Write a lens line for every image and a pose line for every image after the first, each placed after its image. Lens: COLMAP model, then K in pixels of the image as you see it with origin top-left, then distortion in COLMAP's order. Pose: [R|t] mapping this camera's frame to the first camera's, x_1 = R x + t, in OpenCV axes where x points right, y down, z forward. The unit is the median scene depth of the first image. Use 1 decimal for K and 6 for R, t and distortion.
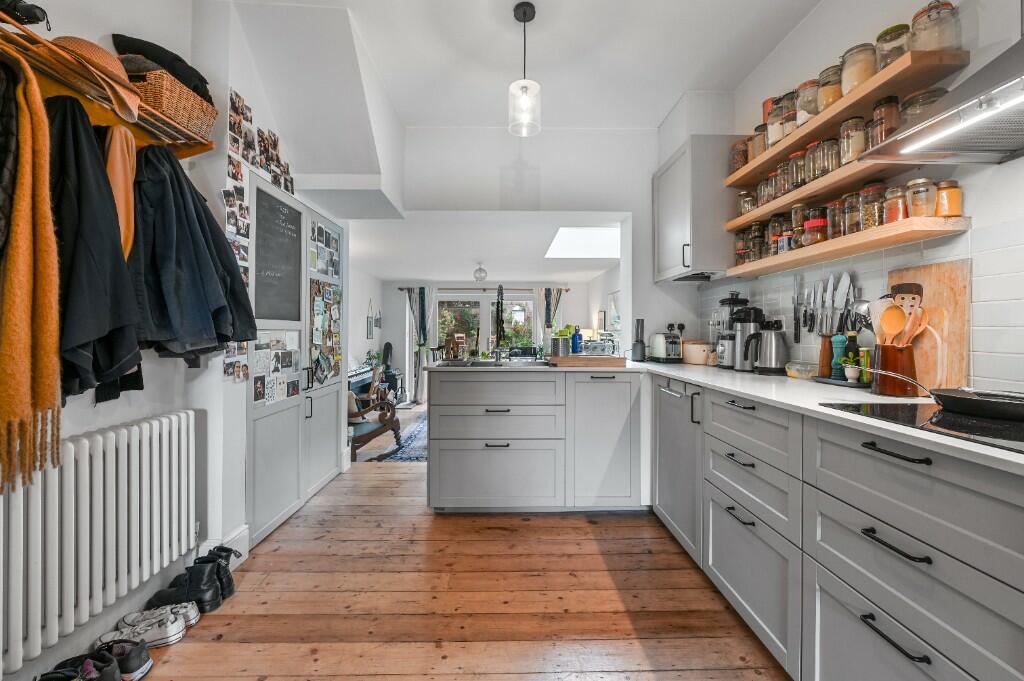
lens RADIAL K [[416.1, 0, 508.7], [0, 416.1, 330.9], [0, 0, 1]] dist [-0.004336, -0.000211]
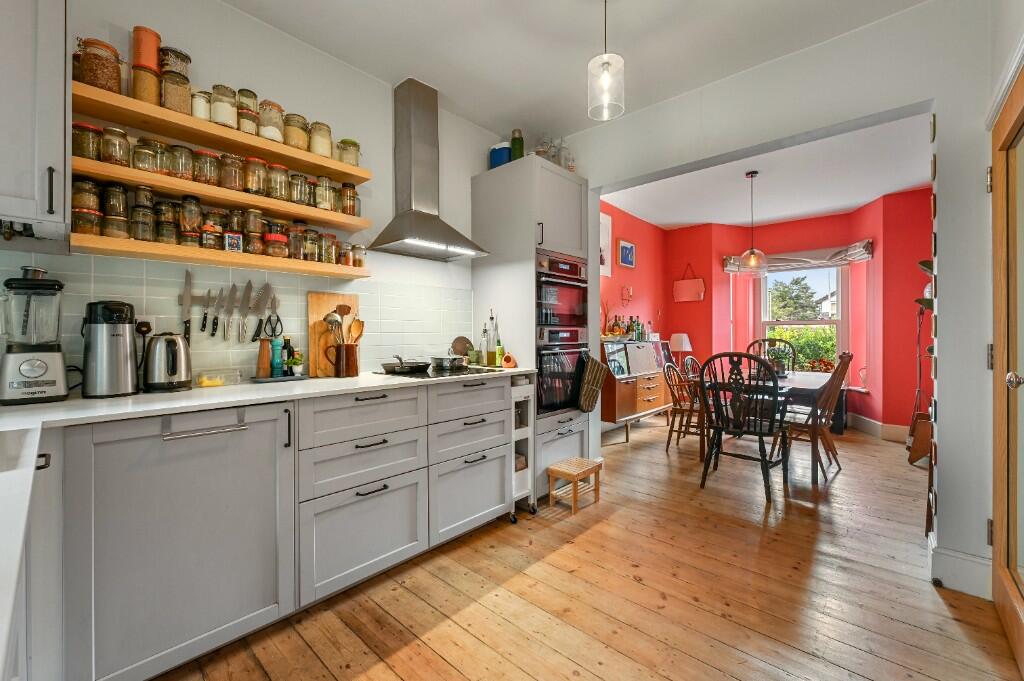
lens RADIAL K [[416.1, 0, 512.7], [0, 416.1, 338.9], [0, 0, 1]] dist [-0.004336, -0.000211]
pose [[-0.717497, -0.012669, 0.696446, -0.499646], [-0.001934, 0.999867, 0.016196, -0.009929], [-0.696558, 0.010274, -0.717426, 1.409669]]
